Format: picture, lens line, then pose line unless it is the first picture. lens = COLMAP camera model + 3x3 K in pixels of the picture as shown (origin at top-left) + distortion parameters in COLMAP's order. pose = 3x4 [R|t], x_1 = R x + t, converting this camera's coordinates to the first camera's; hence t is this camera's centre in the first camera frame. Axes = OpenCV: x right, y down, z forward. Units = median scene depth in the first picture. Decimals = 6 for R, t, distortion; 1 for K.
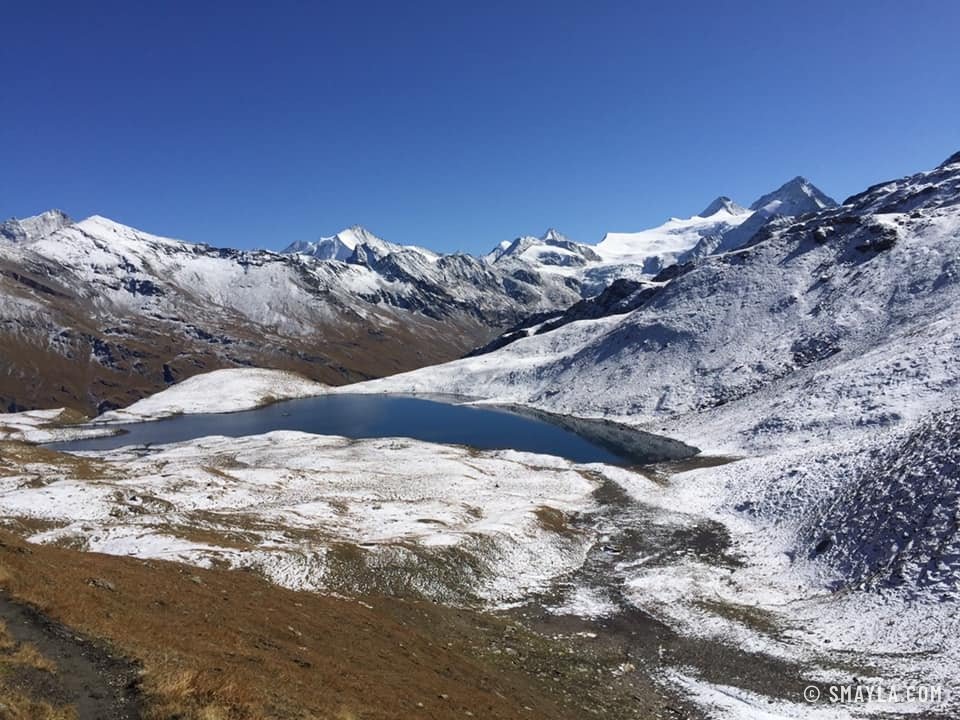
lens RADIAL K [[812.9, 0, 459.7], [0, 812.9, 379.7], [0, 0, 1]] dist [0.150955, -0.181034]
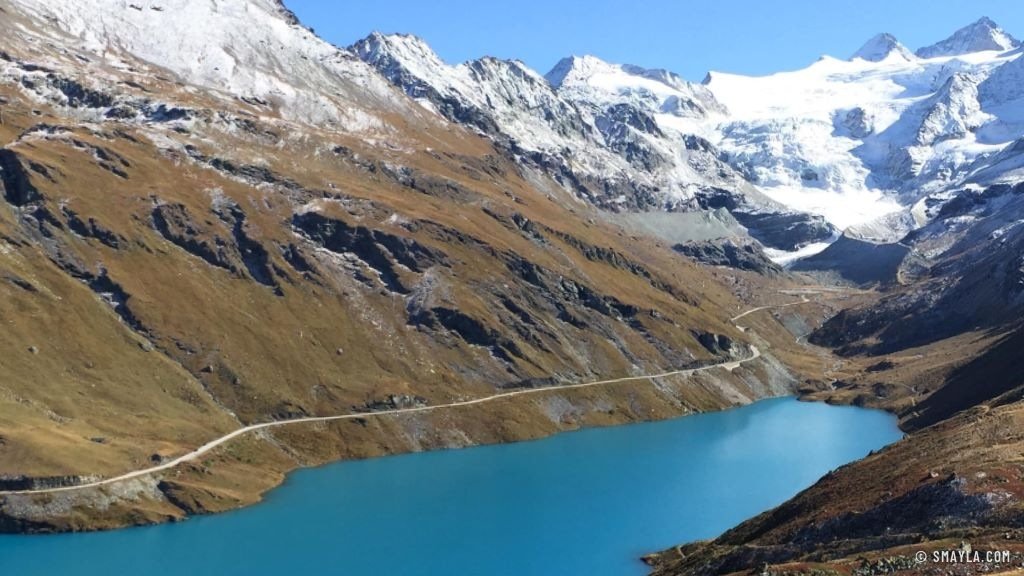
lens RADIAL K [[1365.6, 0, 512.0], [0, 1365.6, 288.0], [0, 0, 1]] dist [0.031502, 0.055839]
pose [[0.982214, 0.049872, 0.181023, -0.199831], [-0.038847, 0.997197, -0.063946, 0.039744], [-0.183705, 0.055776, 0.981398, 0.376377]]
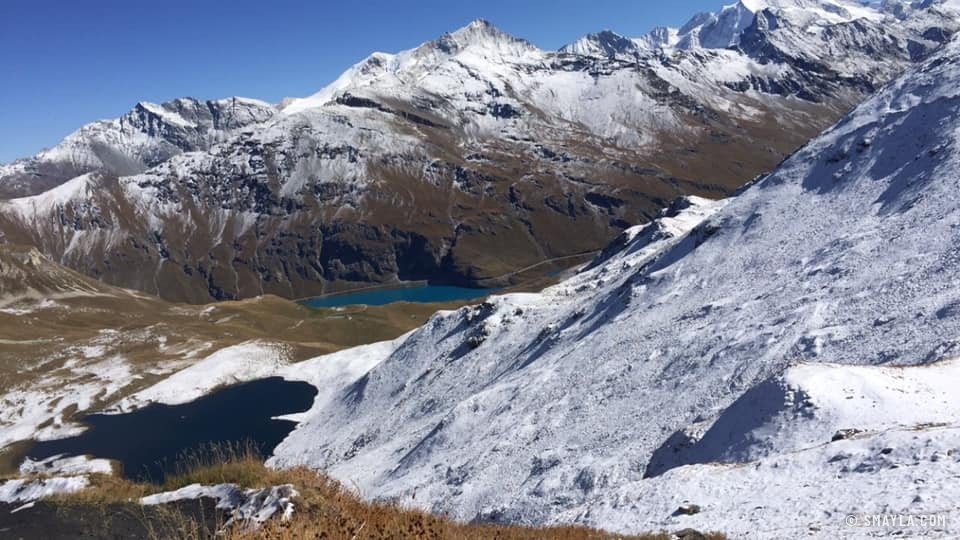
lens RADIAL K [[818.1, 0, 480.0], [0, 818.1, 270.0], [0, 0, 1]] dist [0.037304, -0.007038]
pose [[0.884726, 0.003046, -0.466102, 0.094316], [0.063093, 0.989993, 0.126229, -0.037133], [0.461822, -0.141086, 0.875680, -0.006953]]
